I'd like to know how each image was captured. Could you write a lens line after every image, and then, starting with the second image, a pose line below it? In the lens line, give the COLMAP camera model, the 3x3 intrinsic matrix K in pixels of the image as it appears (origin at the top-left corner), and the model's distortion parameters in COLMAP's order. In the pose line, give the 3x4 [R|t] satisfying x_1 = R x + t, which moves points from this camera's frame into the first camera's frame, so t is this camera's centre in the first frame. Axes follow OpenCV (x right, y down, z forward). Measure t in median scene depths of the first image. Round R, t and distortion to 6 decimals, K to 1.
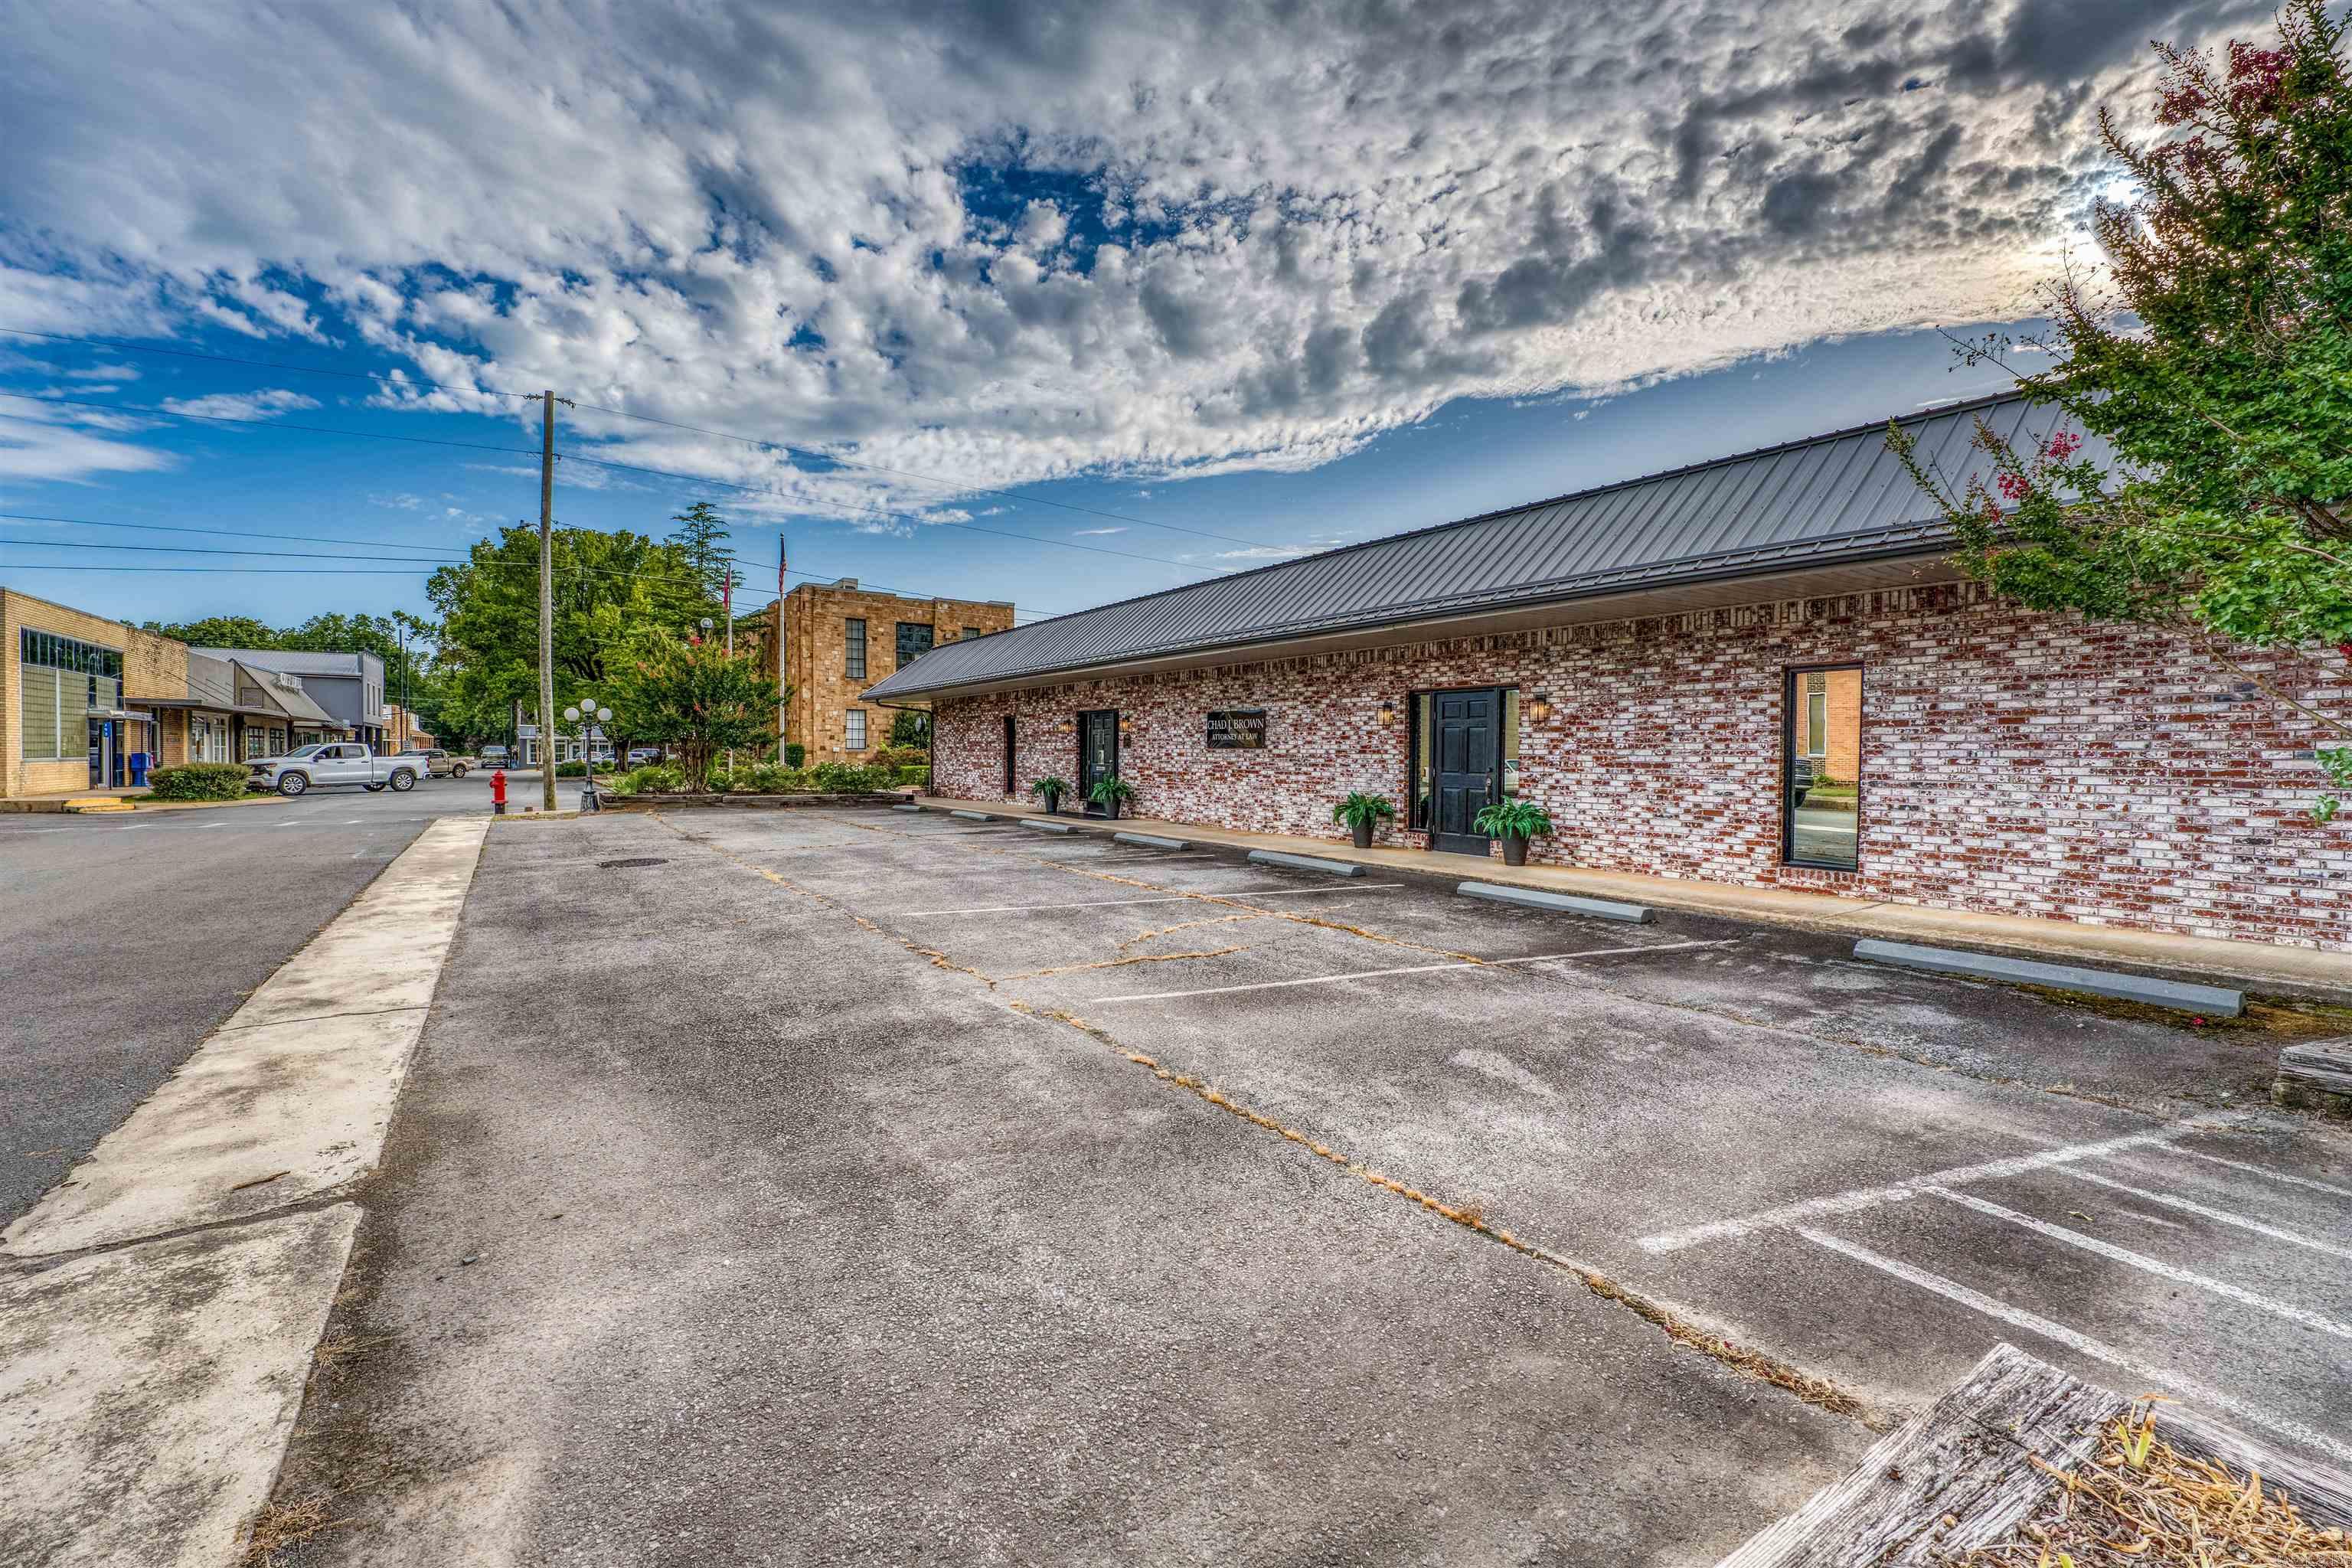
lens RADIAL K [[947.9, 0, 1148.6], [0, 947.9, 755.2], [0, 0, 1]] dist [-0.024348, 0.000327]
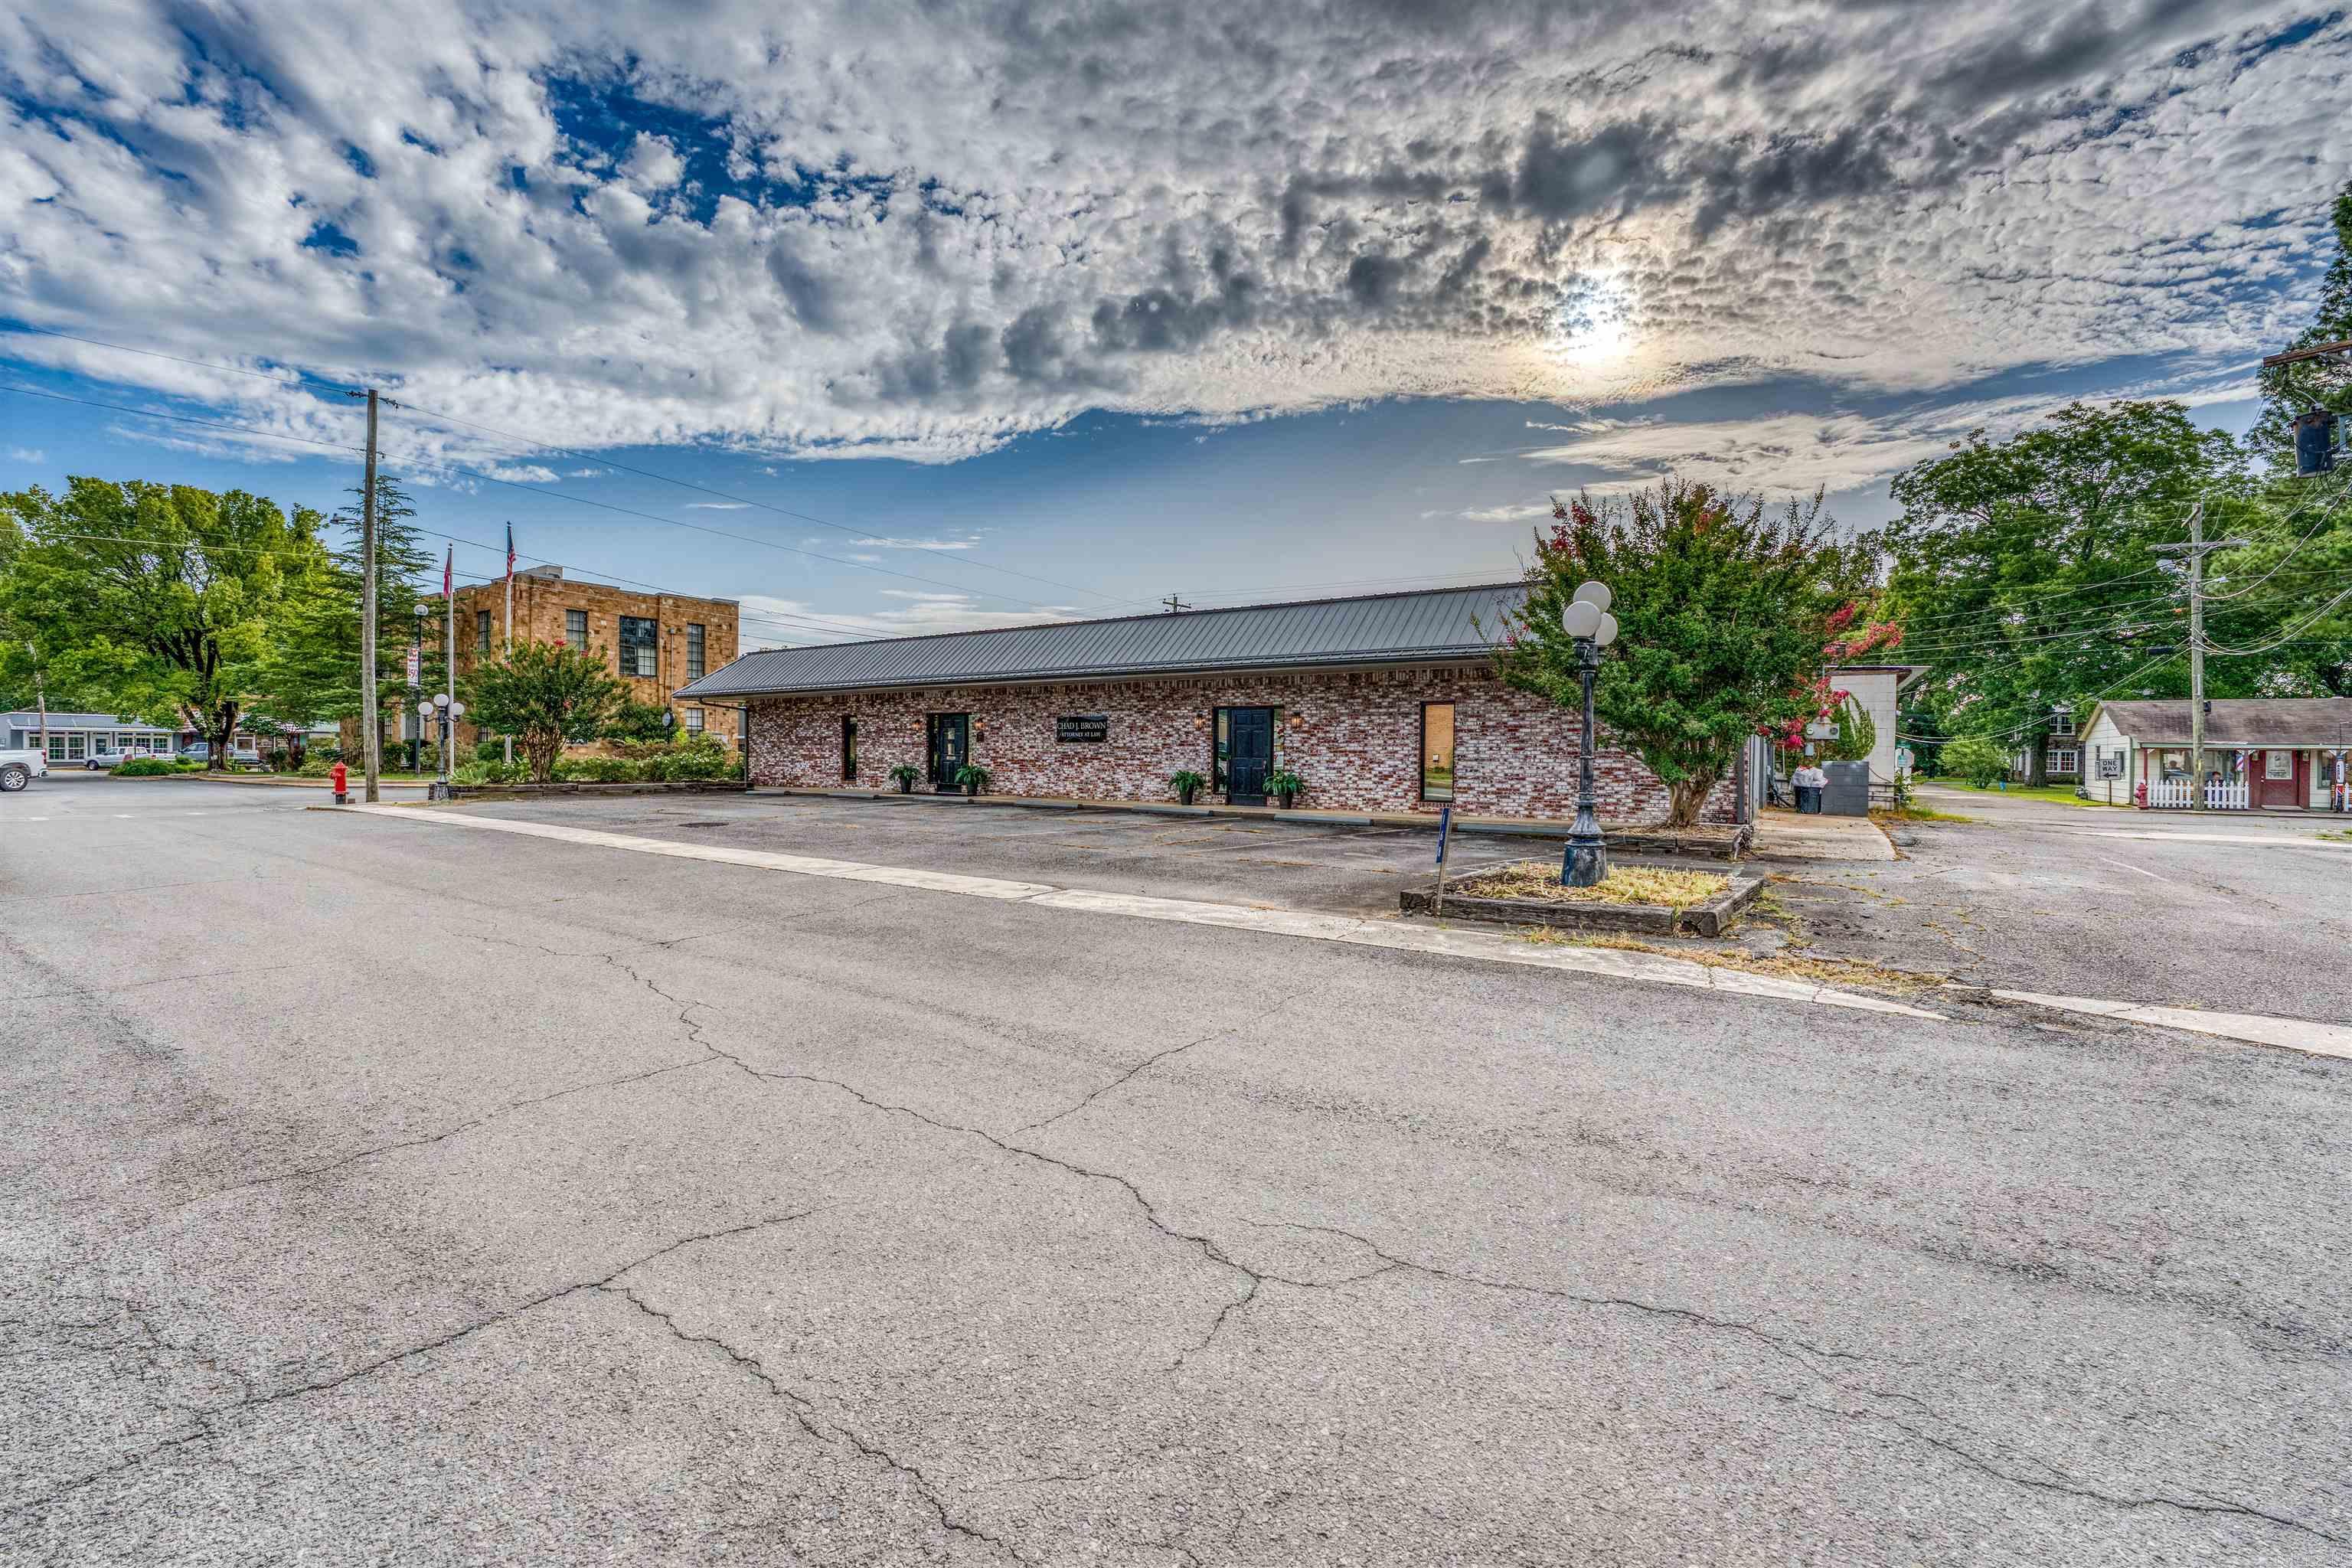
lens RADIAL K [[943.8, 0, 1150.8], [0, 943.8, 737.3], [0, 0, 1]] dist [-0.020928, -0.000277]
pose [[0.930417, 0.003927, 0.366482, -0.410779], [0.001171, 0.999906, -0.013686, 0.005584], [-0.366502, 0.013163, 0.930324, -0.455089]]
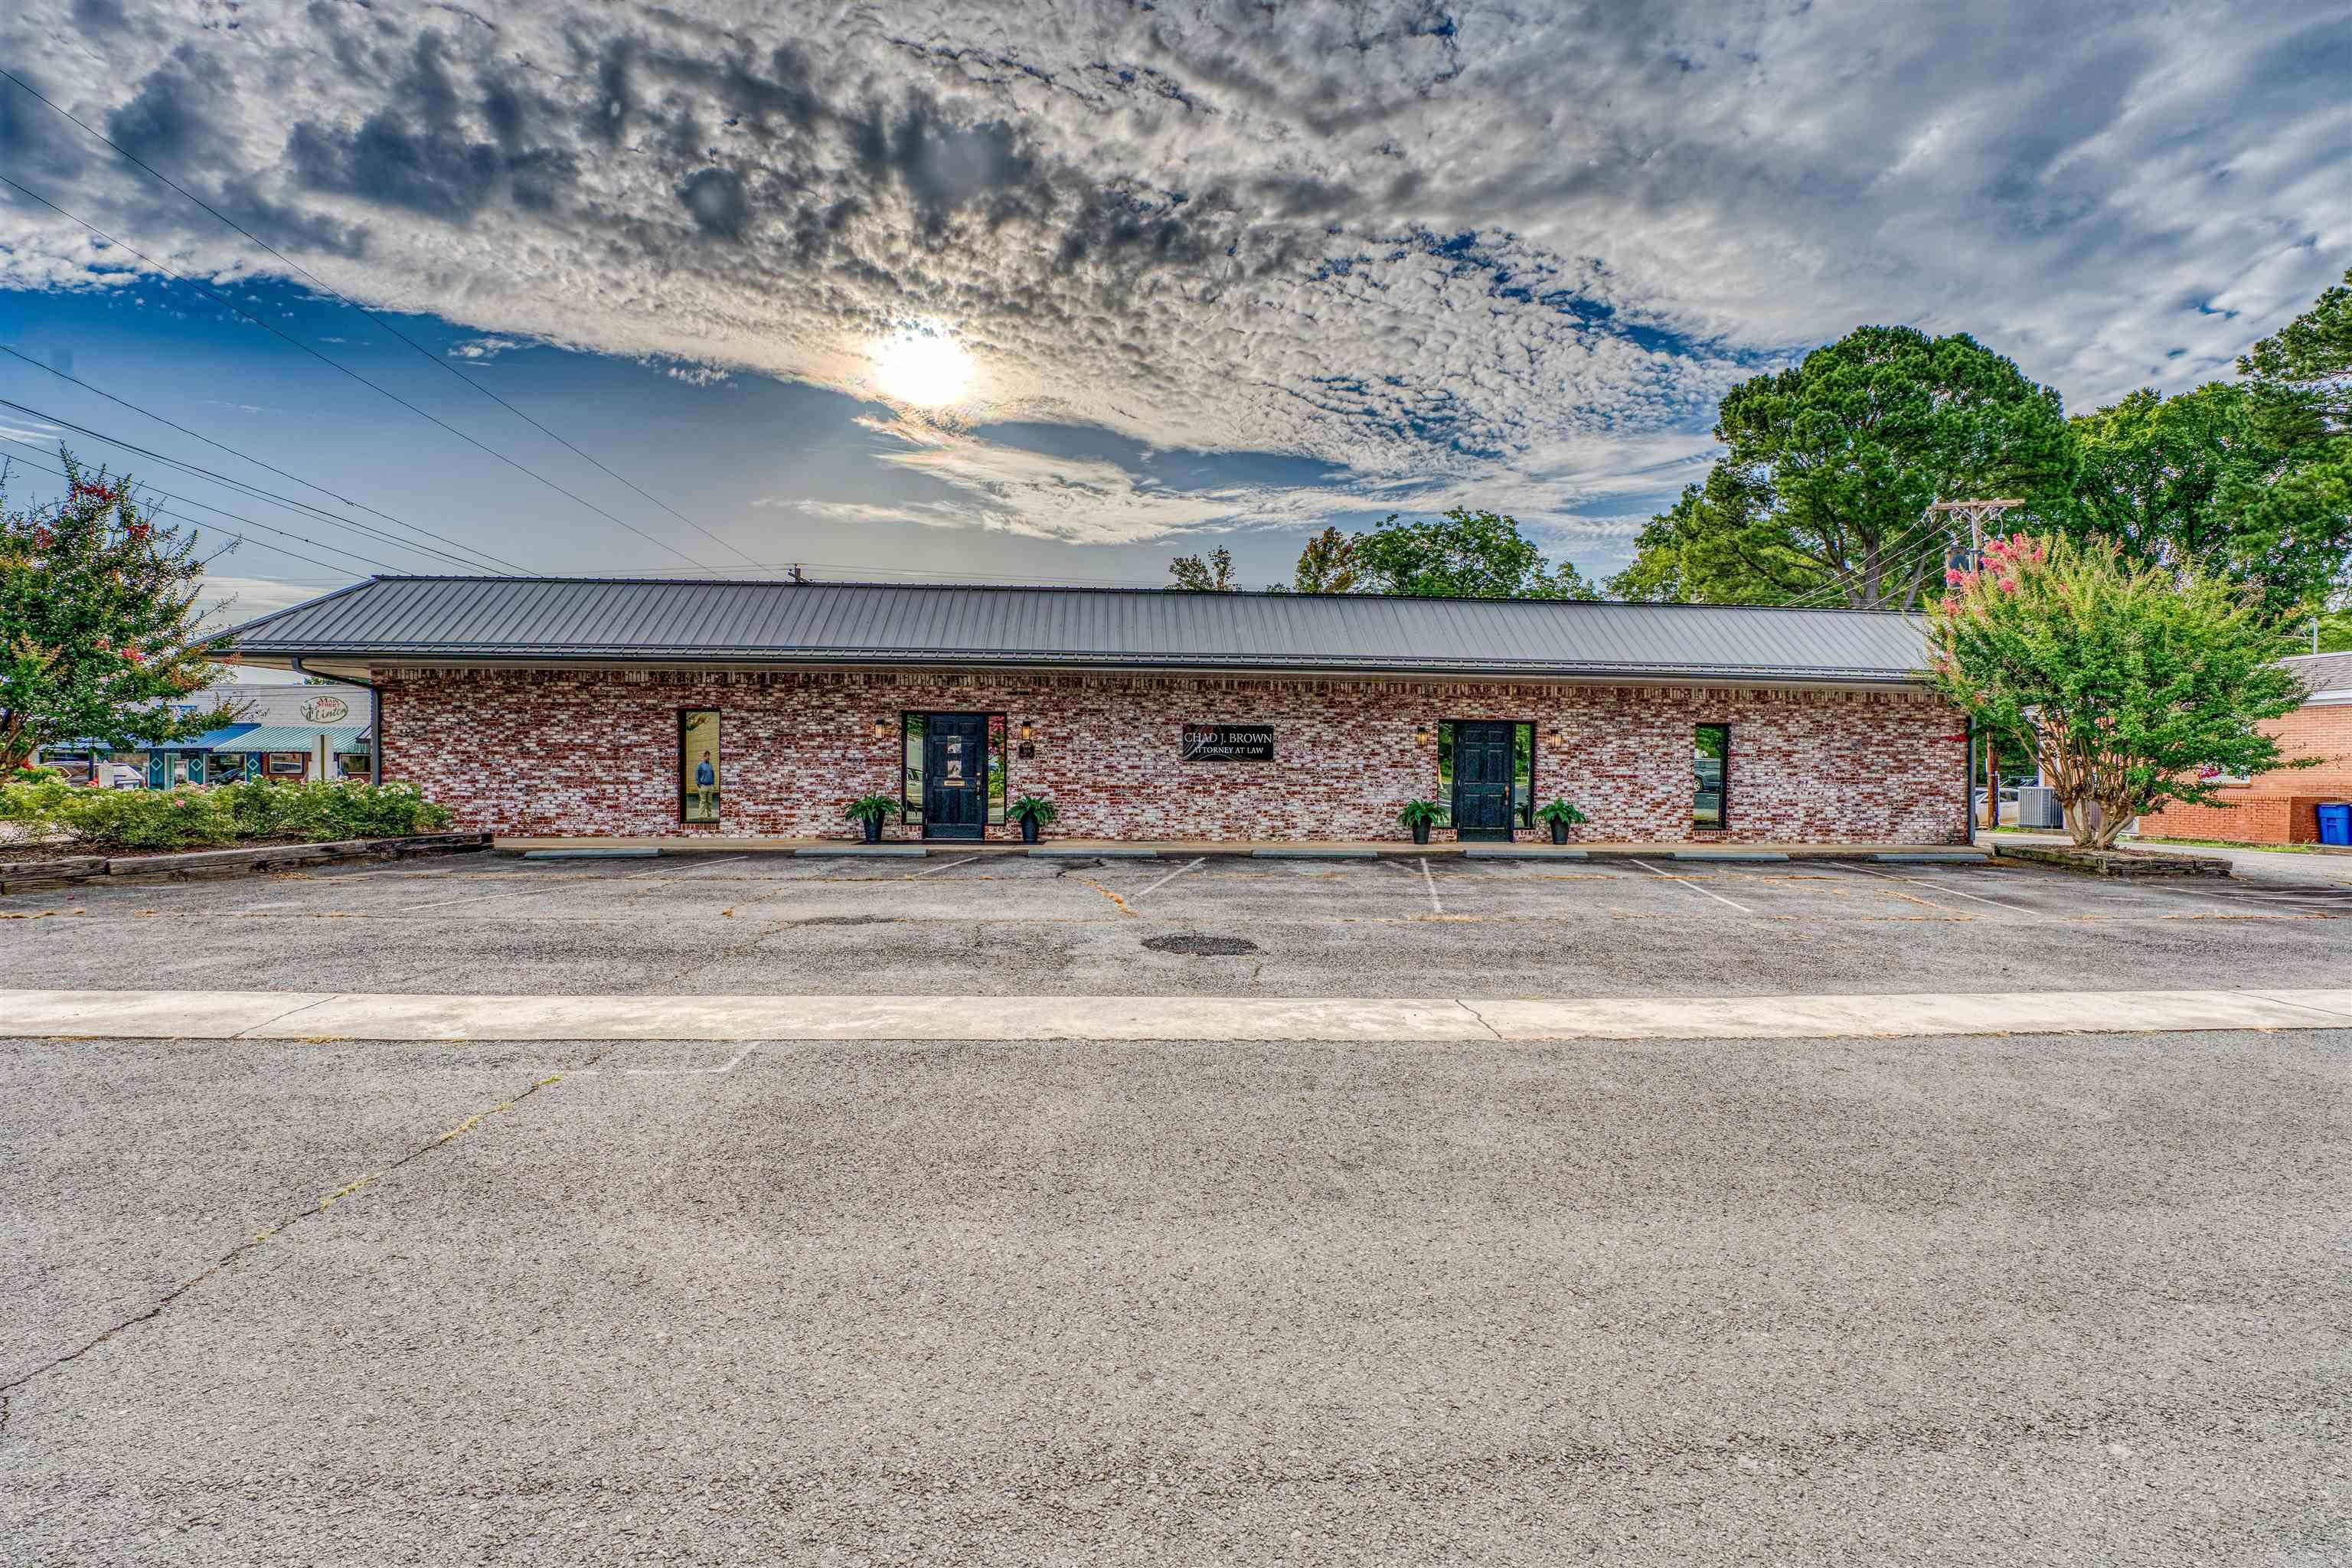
lens RADIAL K [[1022.1, 0, 1184.4], [0, 1022.1, 790.3], [0, 0, 1]] dist [-0.020563, 0.000616]
pose [[0.498491, -0.019911, 0.866666, -1.086276], [-0.005060, 0.999652, 0.025878, -0.005633], [-0.866880, -0.017285, 0.498217, 0.601300]]
